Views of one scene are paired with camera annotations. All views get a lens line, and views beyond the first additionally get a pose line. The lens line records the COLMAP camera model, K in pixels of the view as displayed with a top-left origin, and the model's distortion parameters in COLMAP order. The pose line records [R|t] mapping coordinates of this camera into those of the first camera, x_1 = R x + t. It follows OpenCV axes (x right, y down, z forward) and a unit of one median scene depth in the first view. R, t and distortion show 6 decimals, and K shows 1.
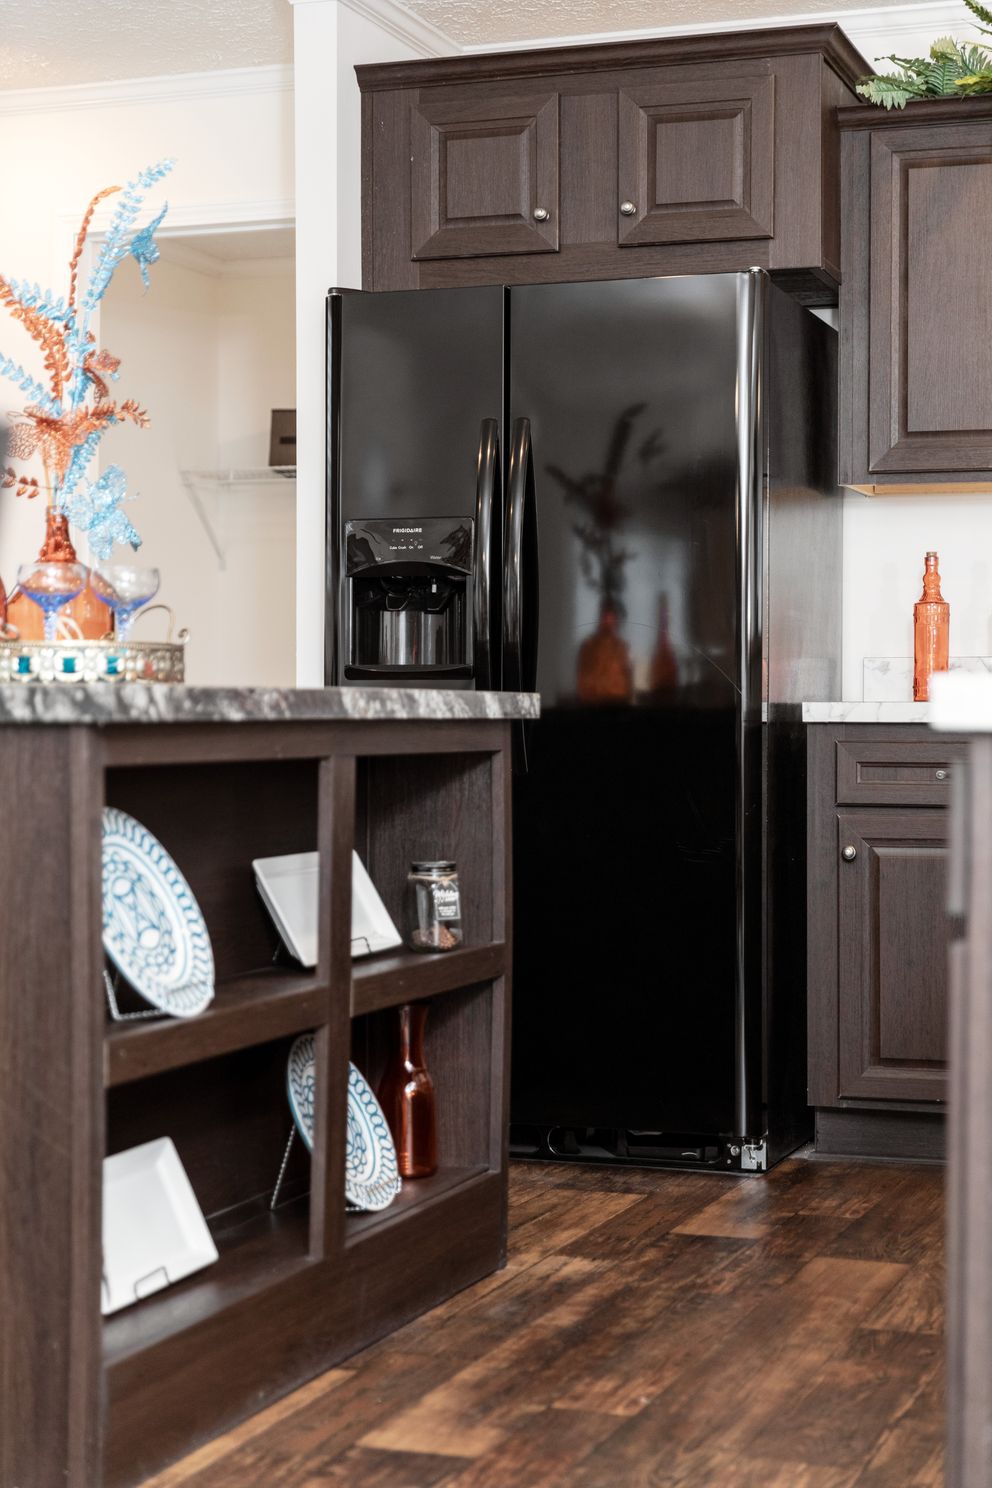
lens RADIAL K [[2517.9, 0, 515.2], [0, 2517.9, 702.9], [0, 0, 1]] dist [0.013069, 0.000000]
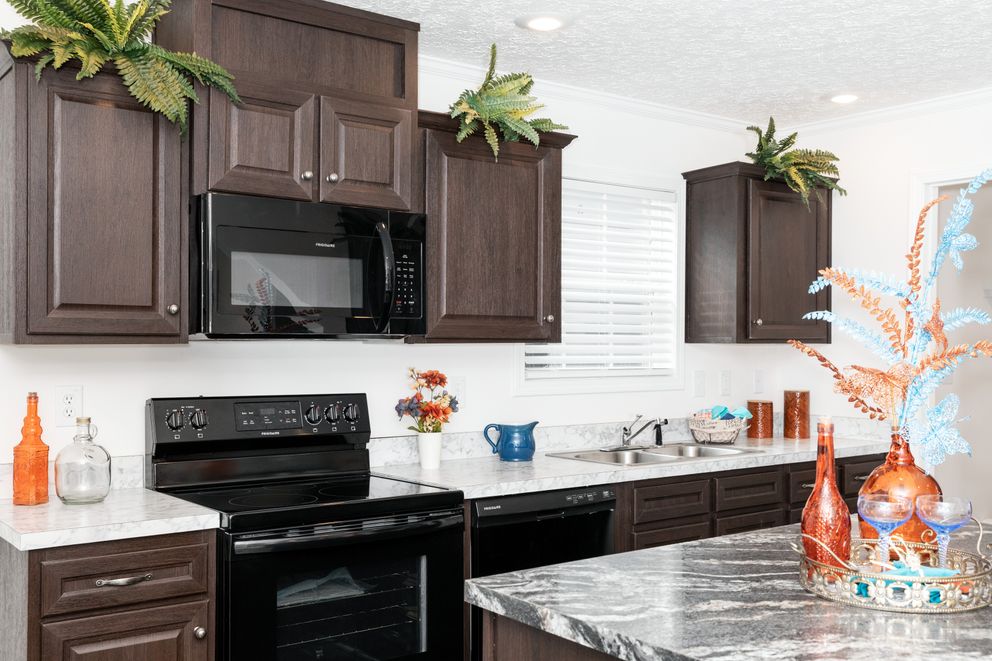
lens RADIAL K [[1020.0, 0, 502.2], [0, 1020.0, 347.4], [0, 0, 1]] dist [0.016941, 0.000000]
pose [[0.842984, 0.001853, -0.537936, -0.055491], [0.001712, 0.999980, 0.006127, -0.121184], [0.537936, -0.006086, 0.842964, 0.374850]]
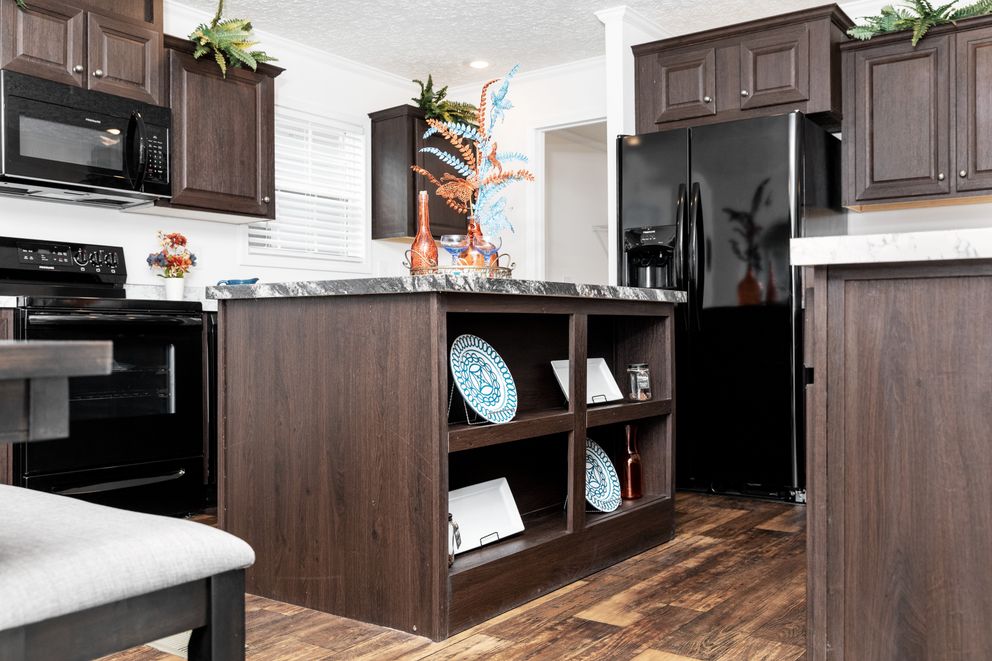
lens RADIAL K [[905.8, 0, 499.8], [0, 905.8, 324.6], [0, 0, 1]] dist [0.011820, 0.000000]
pose [[0.960446, -0.011797, -0.278216, 0.081299], [0.011447, 0.999930, -0.002884, 0.028779], [0.278231, -0.000414, 0.960514, 0.164302]]
